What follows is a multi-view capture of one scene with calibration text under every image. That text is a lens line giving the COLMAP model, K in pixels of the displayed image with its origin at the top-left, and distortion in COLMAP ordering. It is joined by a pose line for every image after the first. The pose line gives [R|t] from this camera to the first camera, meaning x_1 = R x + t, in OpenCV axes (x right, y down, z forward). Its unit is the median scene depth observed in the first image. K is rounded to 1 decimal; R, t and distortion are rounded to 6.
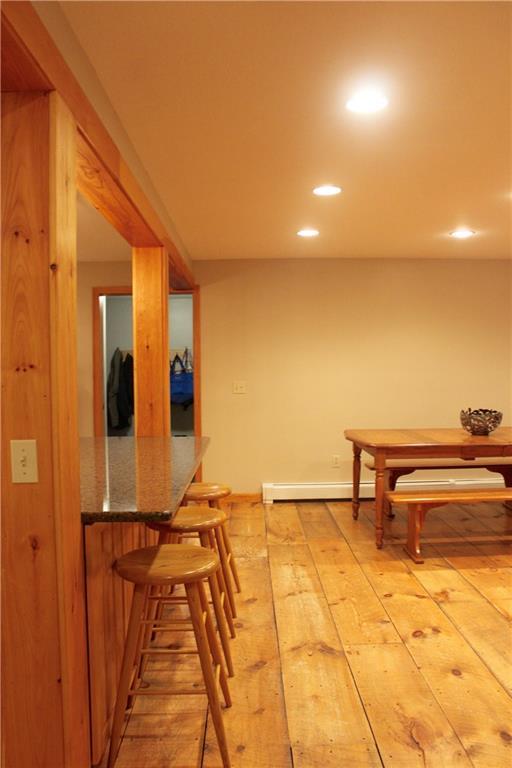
lens RADIAL K [[627.8, 0, 253.7], [0, 627.8, 379.0], [0, 0, 1]] dist [-0.161339, 0.091540]
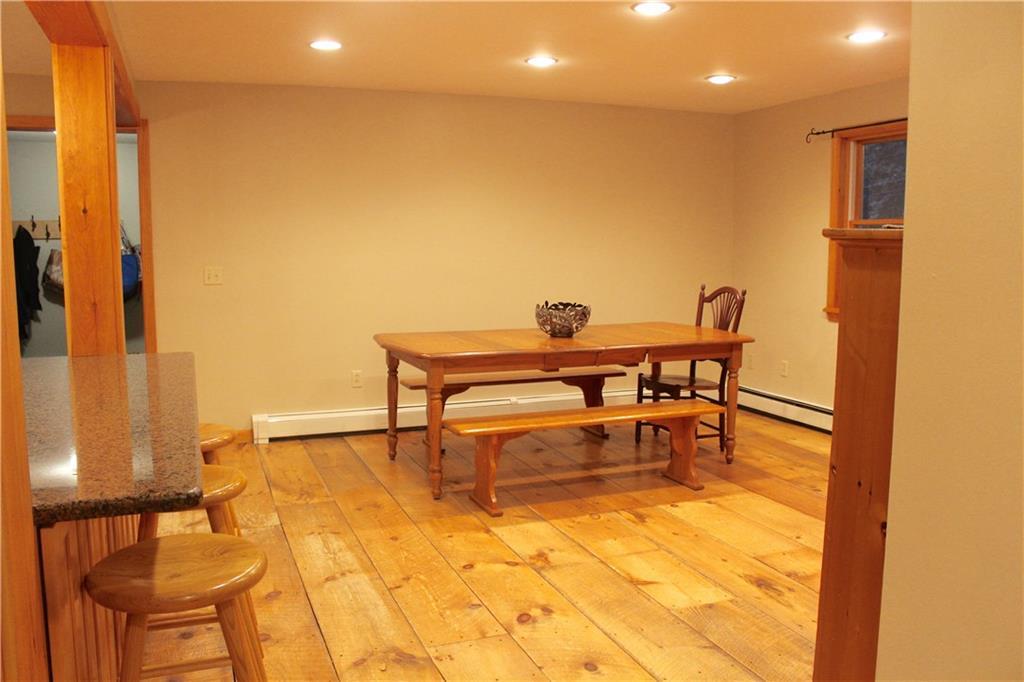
lens RADIAL K [[837.1, 0, 515.8], [0, 837.1, 341.7], [0, 0, 1]] dist [-0.161339, 0.091540]
pose [[0.931638, -0.031284, 0.362040, -0.061258], [-0.002966, 0.995600, 0.093661, 0.002070], [-0.363377, -0.088332, 0.927445, 0.095573]]
